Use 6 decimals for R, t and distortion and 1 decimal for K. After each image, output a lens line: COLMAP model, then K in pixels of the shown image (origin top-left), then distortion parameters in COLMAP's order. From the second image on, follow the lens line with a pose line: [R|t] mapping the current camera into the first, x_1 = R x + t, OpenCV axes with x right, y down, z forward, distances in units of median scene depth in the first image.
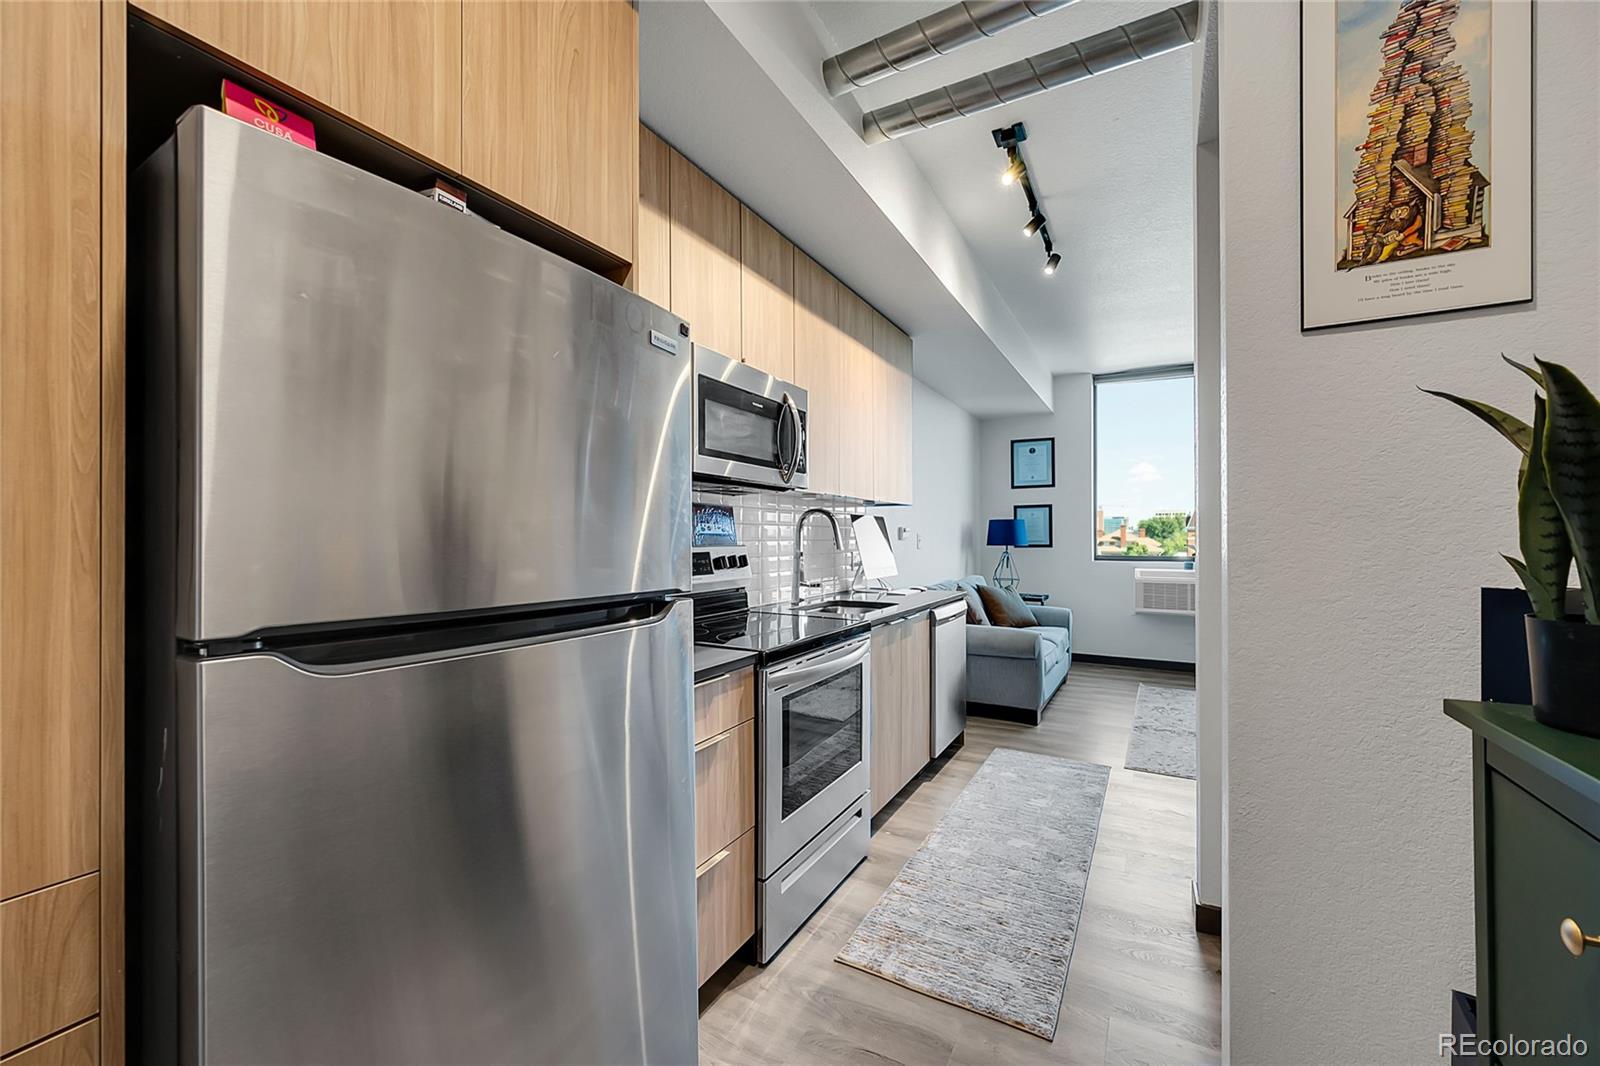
lens RADIAL K [[636.0, 0, 798.6], [0, 636.0, 536.1], [0, 0, 1]] dist [-0.000206, -0.000390]
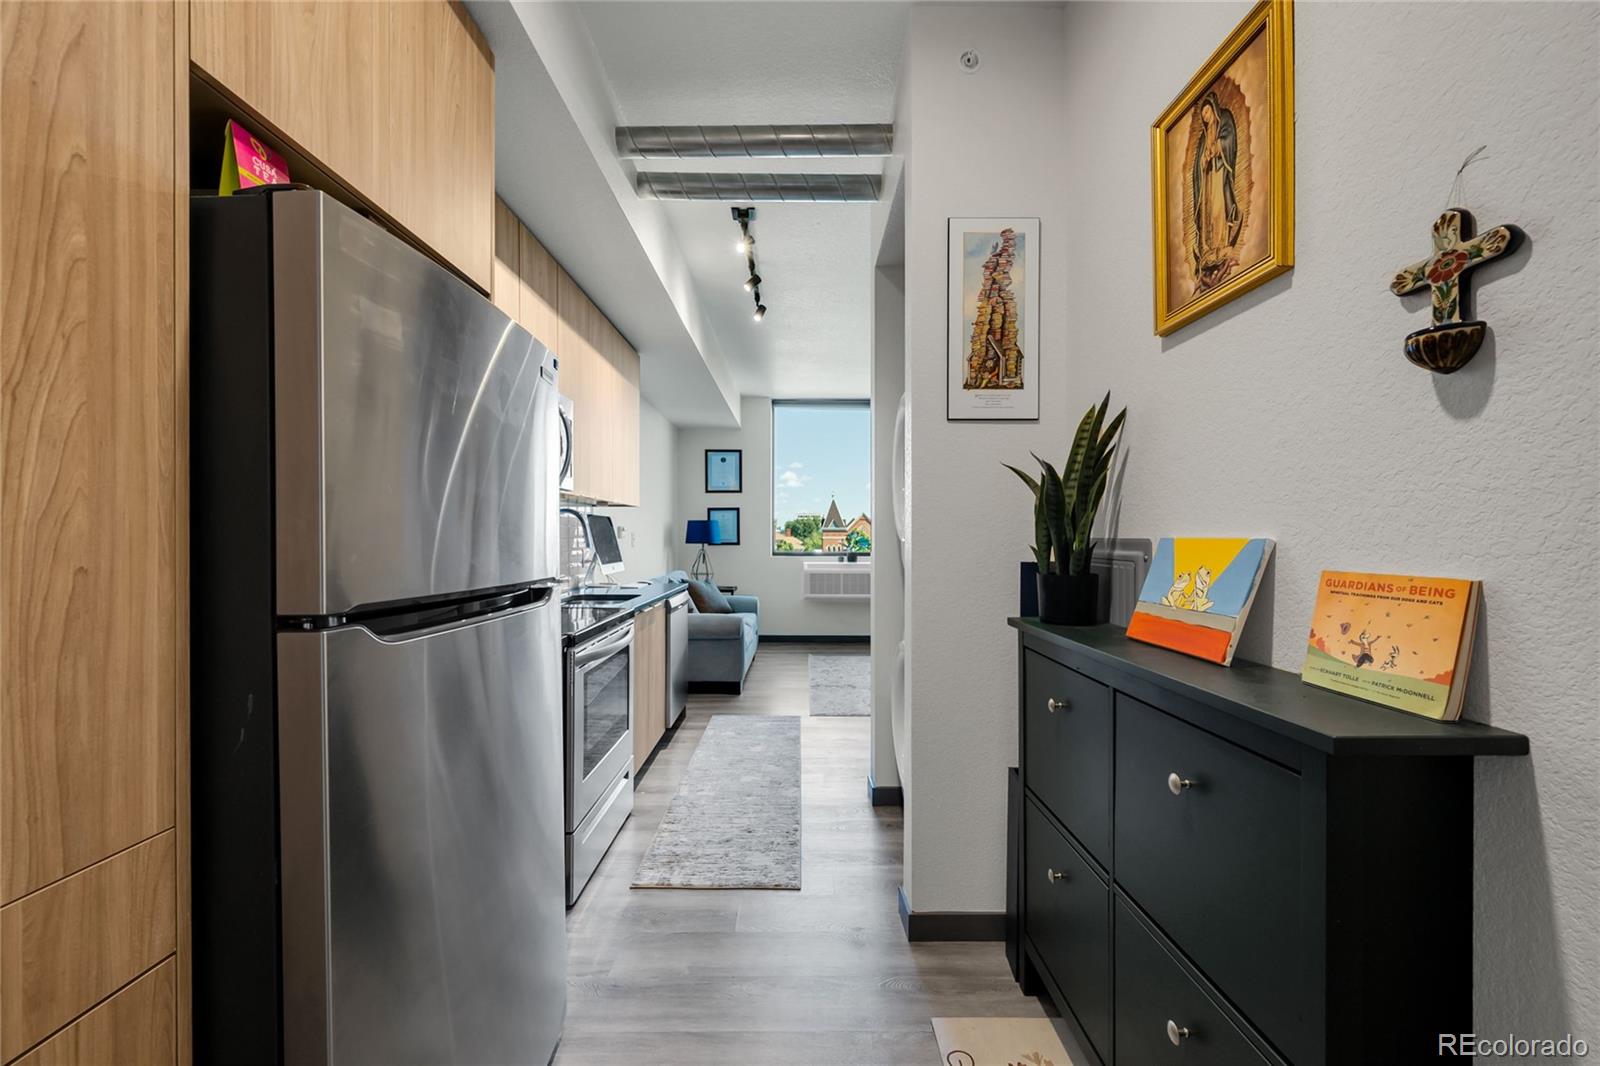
lens RADIAL K [[636.0, 0, 798.7], [0, 636.0, 536.6], [0, 0, 1]] dist [-0.000206, -0.000390]
pose [[0.871375, 0.003551, 0.490605, -0.227099], [-0.005023, 0.999986, 0.001684, 0.000340], [-0.490592, -0.003931, 0.871380, -0.176506]]
